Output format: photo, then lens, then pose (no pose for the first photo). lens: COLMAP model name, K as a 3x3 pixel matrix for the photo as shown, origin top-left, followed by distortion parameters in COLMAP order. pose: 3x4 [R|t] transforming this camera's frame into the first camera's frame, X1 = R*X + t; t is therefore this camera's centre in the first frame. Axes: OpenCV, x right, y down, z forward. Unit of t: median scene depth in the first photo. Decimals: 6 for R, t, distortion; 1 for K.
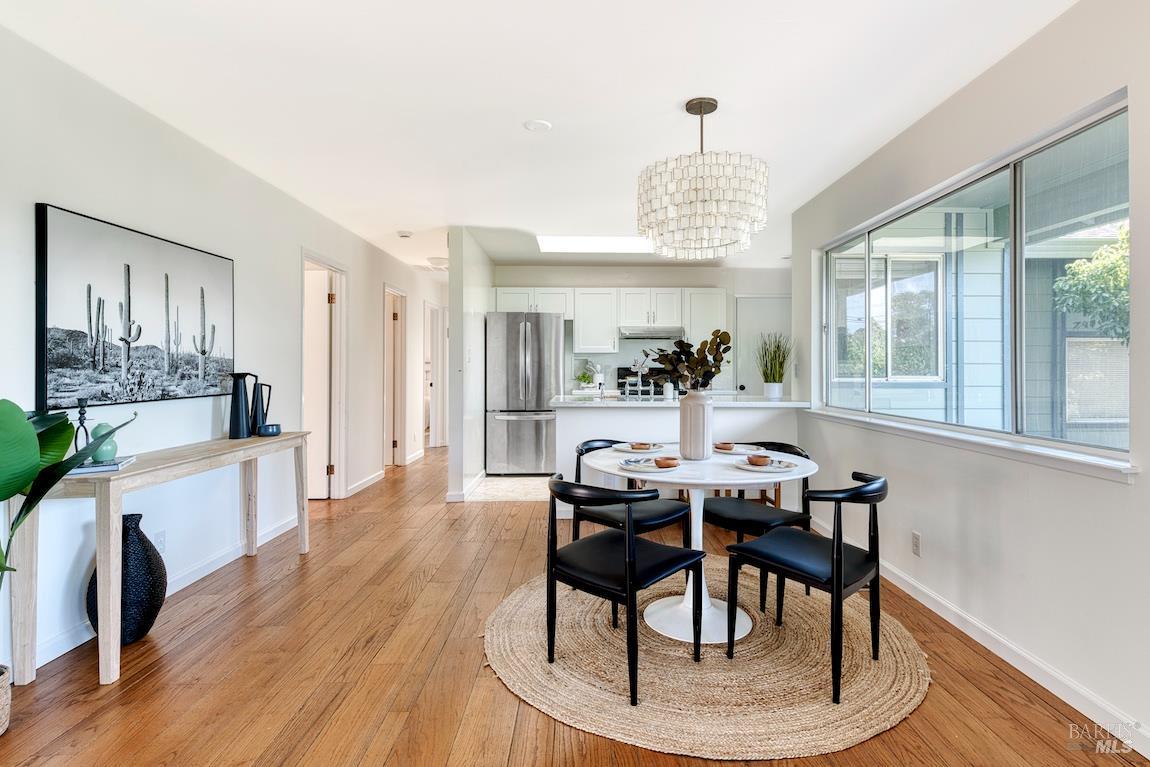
lens RADIAL K [[531.0, 0, 580.0], [0, 531.0, 378.7], [0, 0, 1]] dist [0.002679, 0.000197]
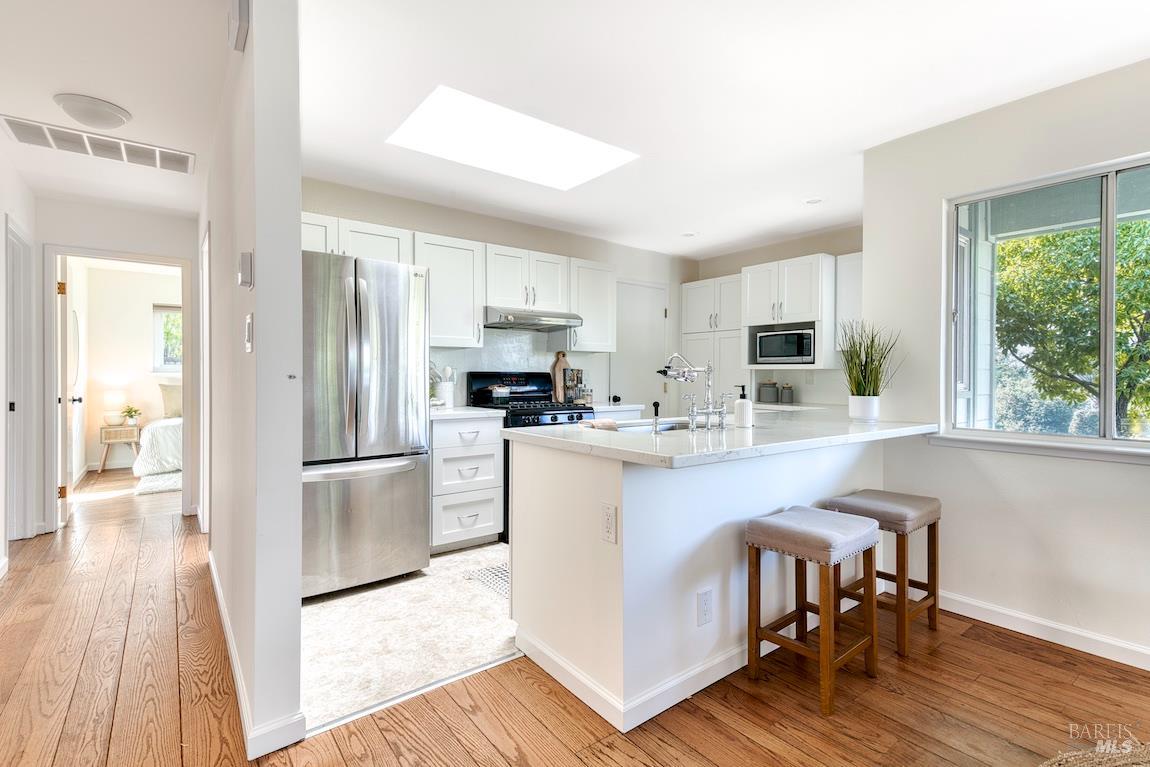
lens RADIAL K [[531.0, 0, 580.0], [0, 531.0, 378.7], [0, 0, 1]] dist [0.002679, 0.000197]
pose [[0.806998, -0.000390, 0.590554, -0.421656], [0.007269, 0.999931, -0.009273, -0.013438], [-0.590509, 0.011776, 0.806945, 0.910649]]
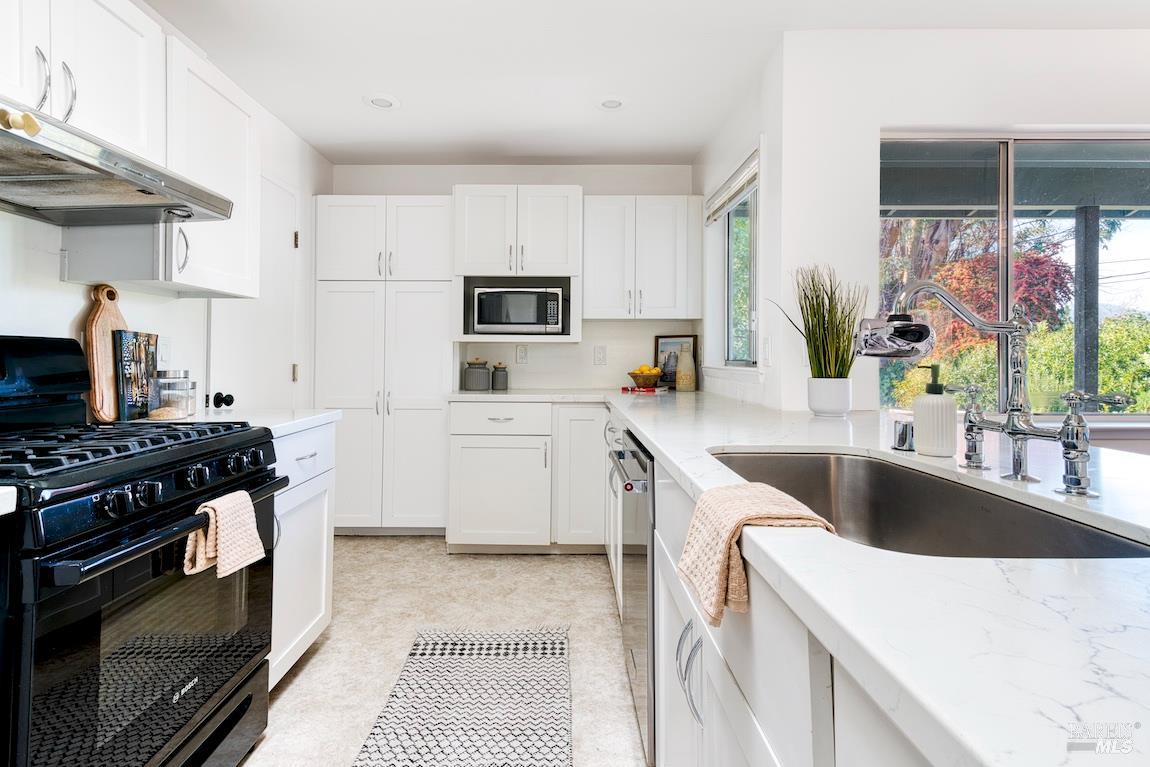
lens RADIAL K [[558.3, 0, 571.1], [0, 558.3, 351.6], [0, 0, 1]] dist [0.034415, -0.000046]
pose [[0.025548, 0.008443, 0.999638, -0.163683], [0.016921, 0.999817, -0.008877, -0.019712], [-0.999530, 0.017142, 0.025401, 1.667384]]
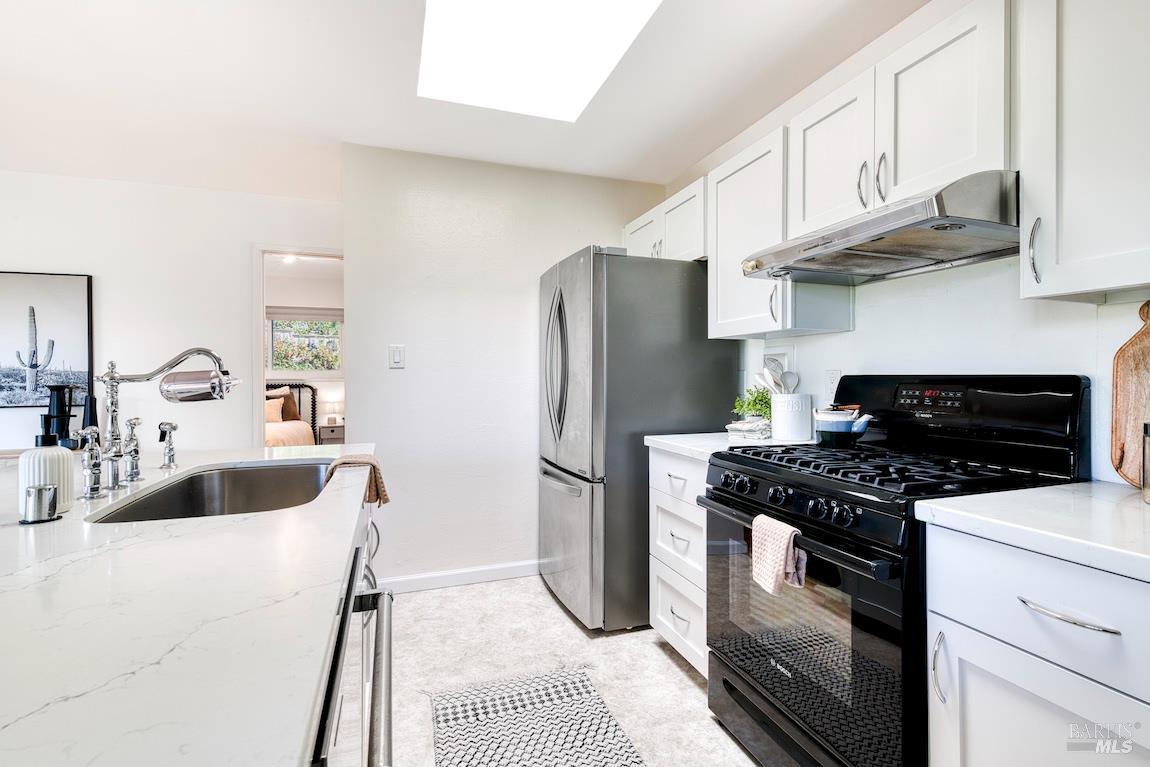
lens RADIAL K [[531.0, 0, 580.0], [0, 531.0, 378.7], [0, 0, 1]] dist [0.002679, 0.000197]
pose [[0.306530, 0.000737, -0.951861, 0.622995], [-0.012301, 0.999919, -0.003187, -0.031433], [0.951781, 0.012686, 0.306515, 1.602122]]
